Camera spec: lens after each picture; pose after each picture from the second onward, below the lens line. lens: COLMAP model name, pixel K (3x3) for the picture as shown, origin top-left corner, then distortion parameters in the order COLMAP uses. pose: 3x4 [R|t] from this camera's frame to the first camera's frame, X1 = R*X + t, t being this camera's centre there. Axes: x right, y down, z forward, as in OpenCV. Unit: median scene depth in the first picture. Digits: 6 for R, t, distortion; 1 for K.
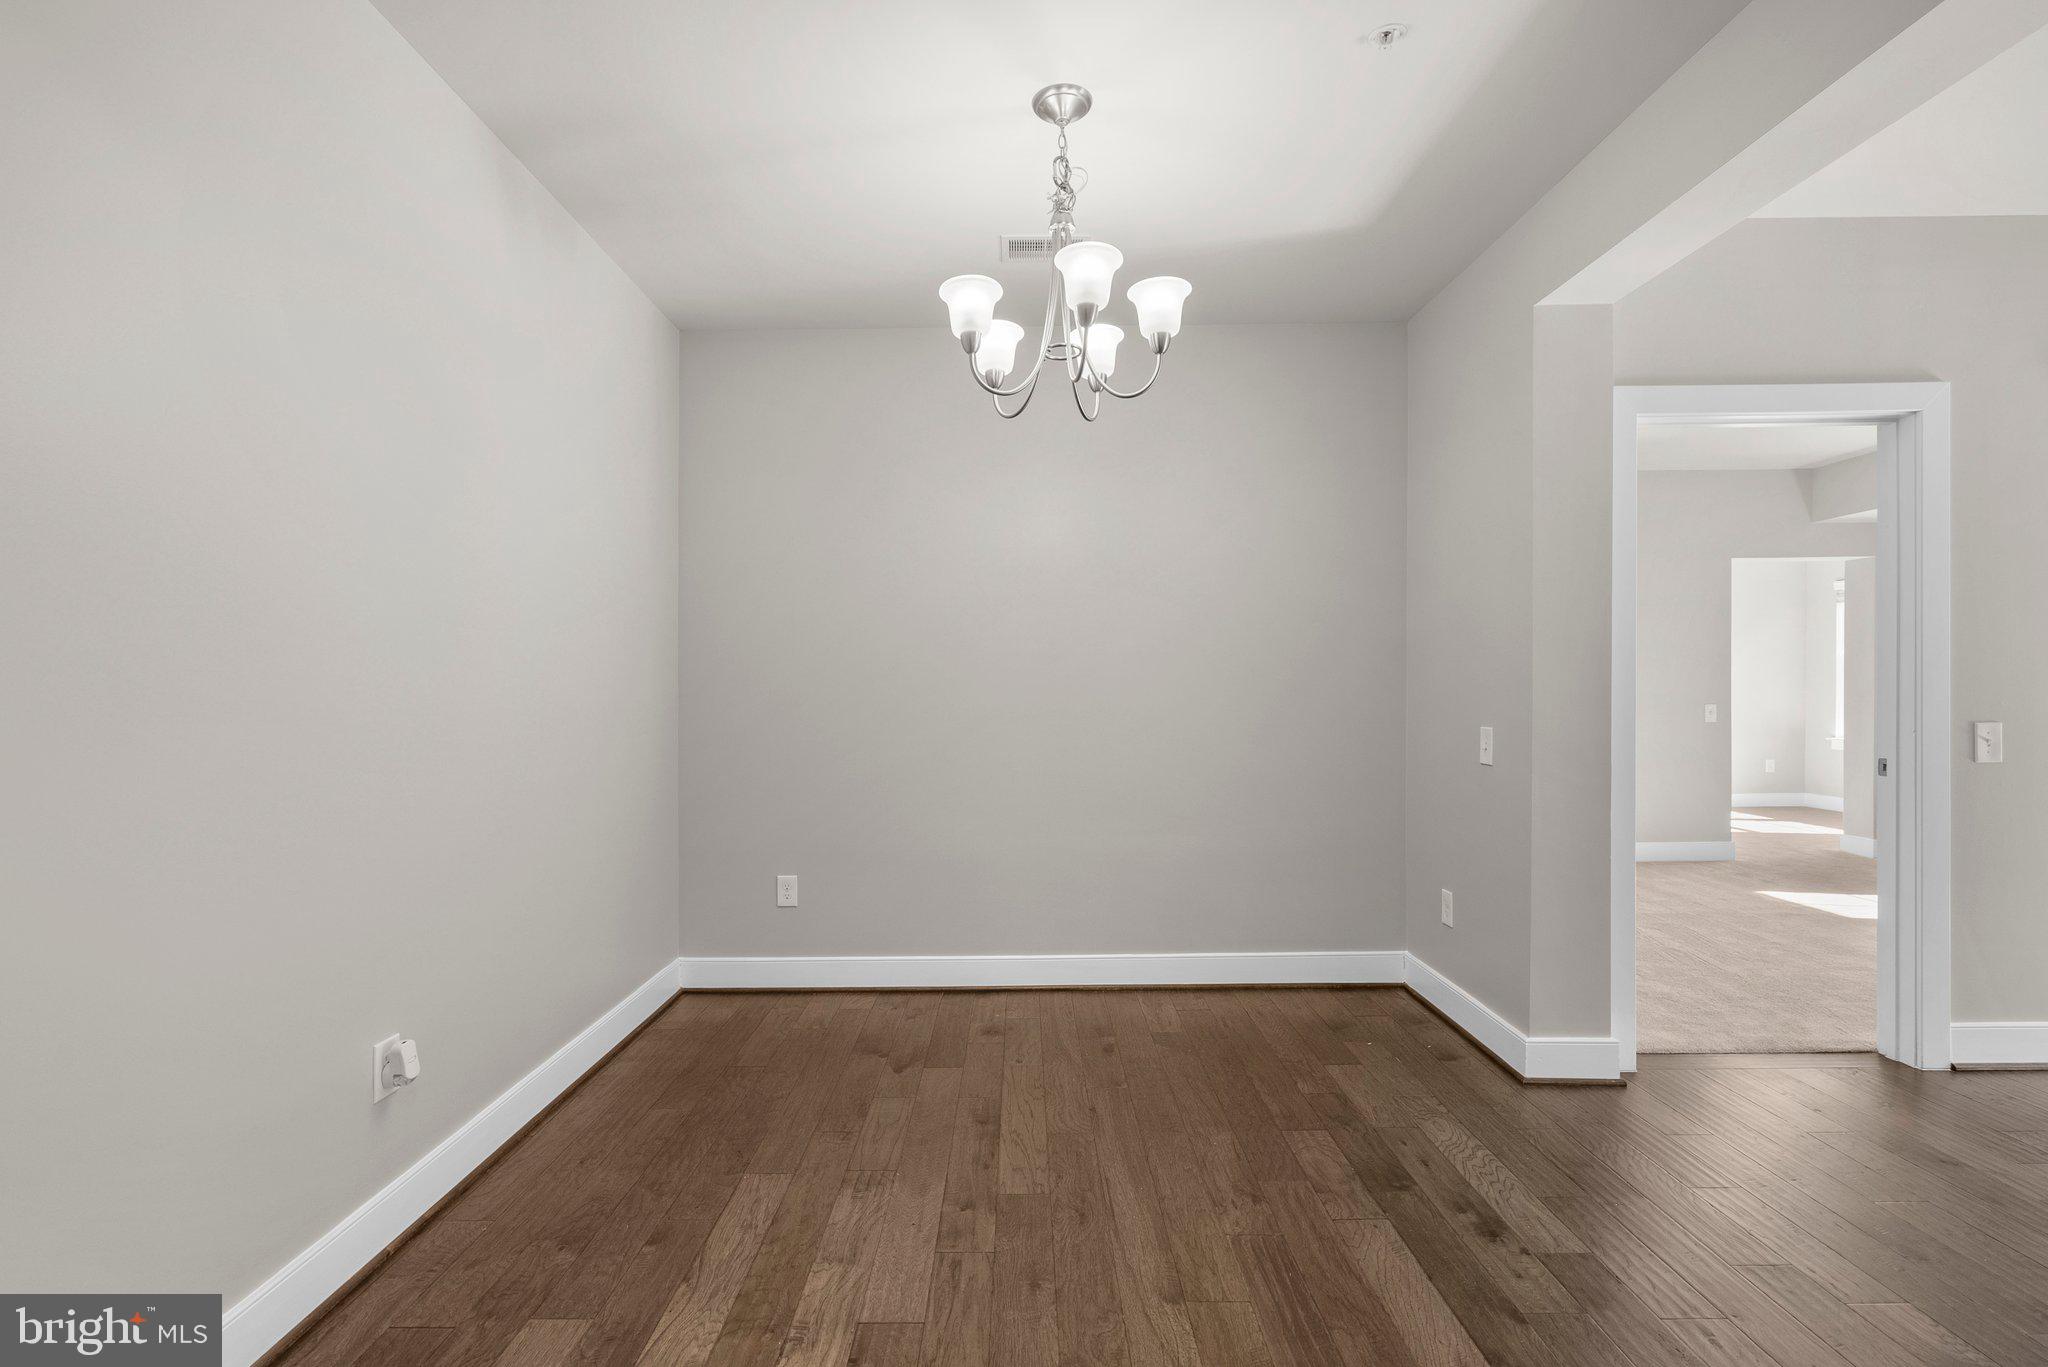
lens RADIAL K [[934.2, 0, 1016.3], [0, 934.2, 706.6], [0, 0, 1]] dist [-0.003748, 0.000034]
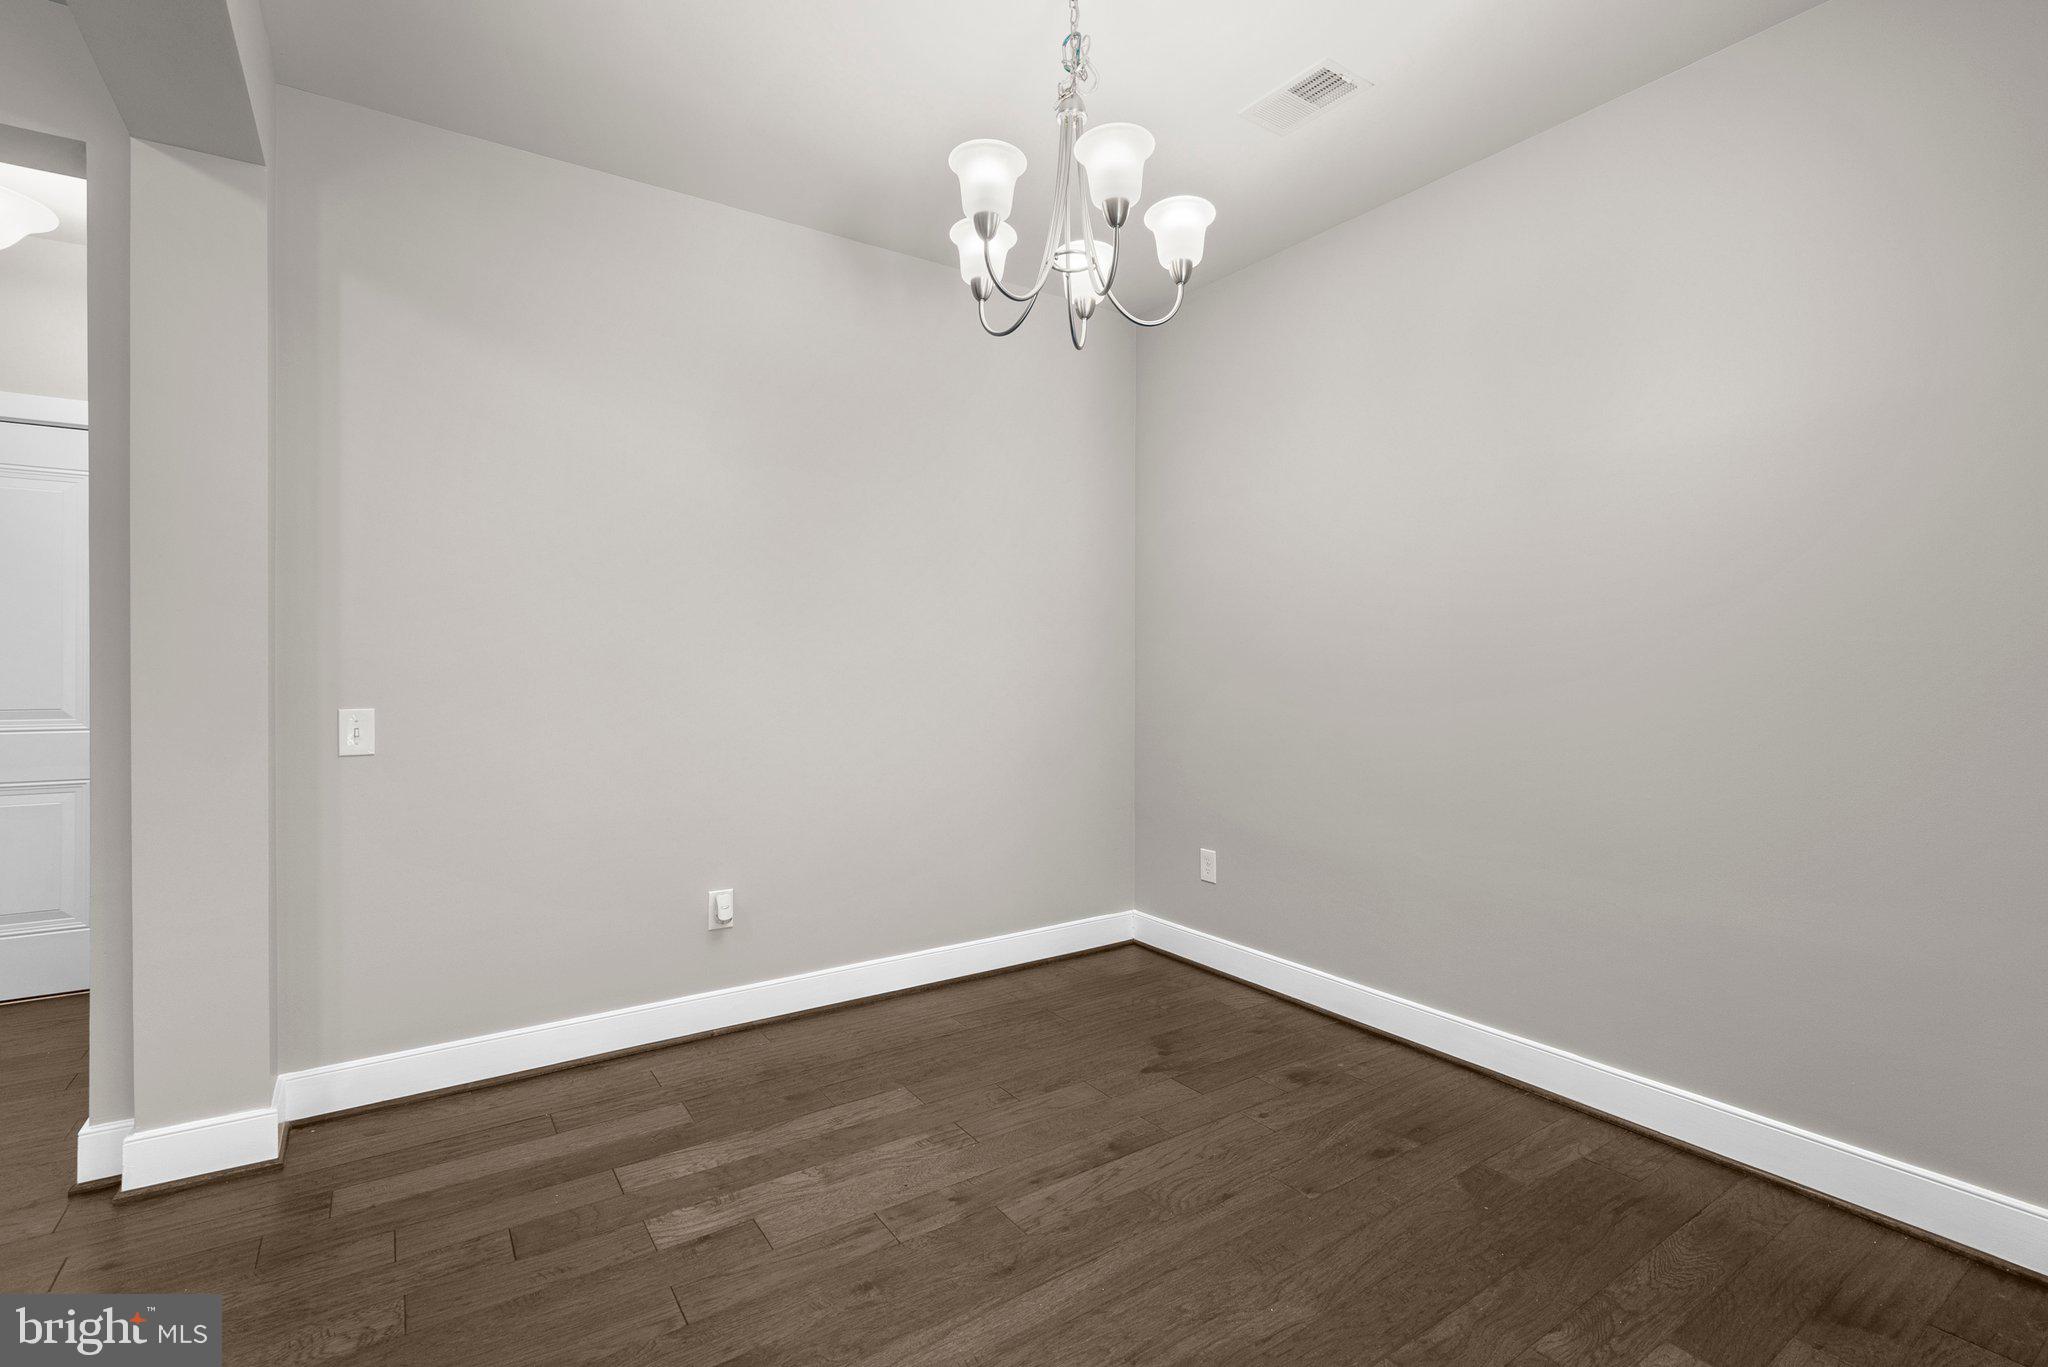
lens RADIAL K [[951.6, 0, 1055.8], [0, 951.6, 666.2], [0, 0, 1]] dist [-0.002898, -0.000142]
pose [[0.570661, 0.012040, -0.821097, 0.607890], [-0.020293, 0.999794, 0.000557, -0.007874], [0.820935, 0.016345, 0.570788, 0.398125]]
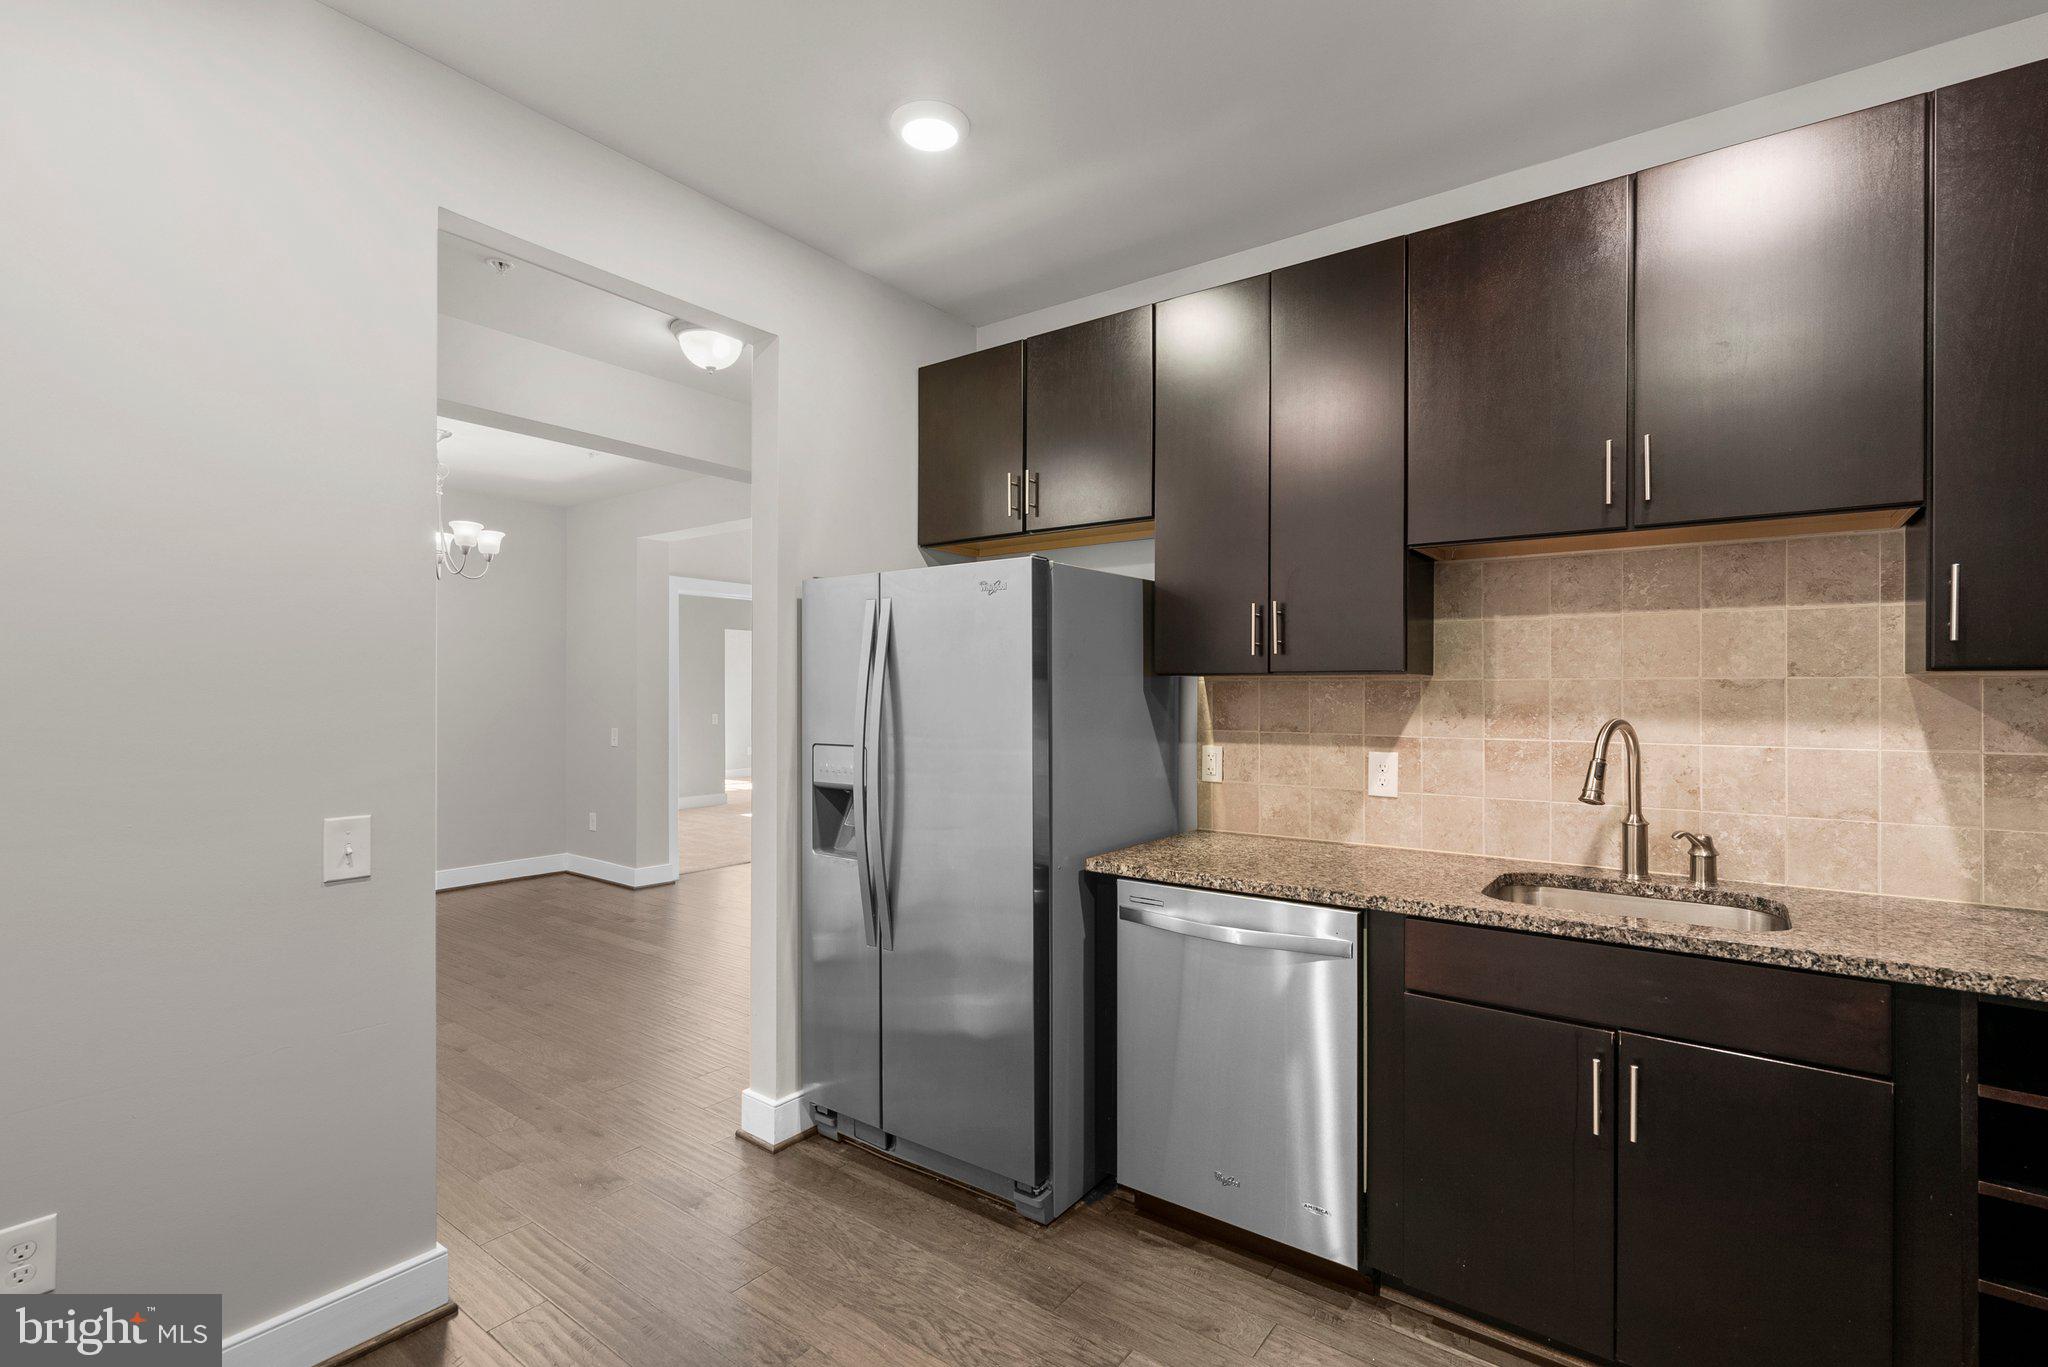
lens RADIAL K [[937.4, 0, 1008.2], [0, 937.4, 686.4], [0, 0, 1]] dist [0.001860, 0.000614]
pose [[0.597007, 0.014607, 0.802103, -0.719129], [0.008600, 0.999660, -0.024606, -0.013967], [-0.802190, 0.021588, 0.596679, -1.052524]]
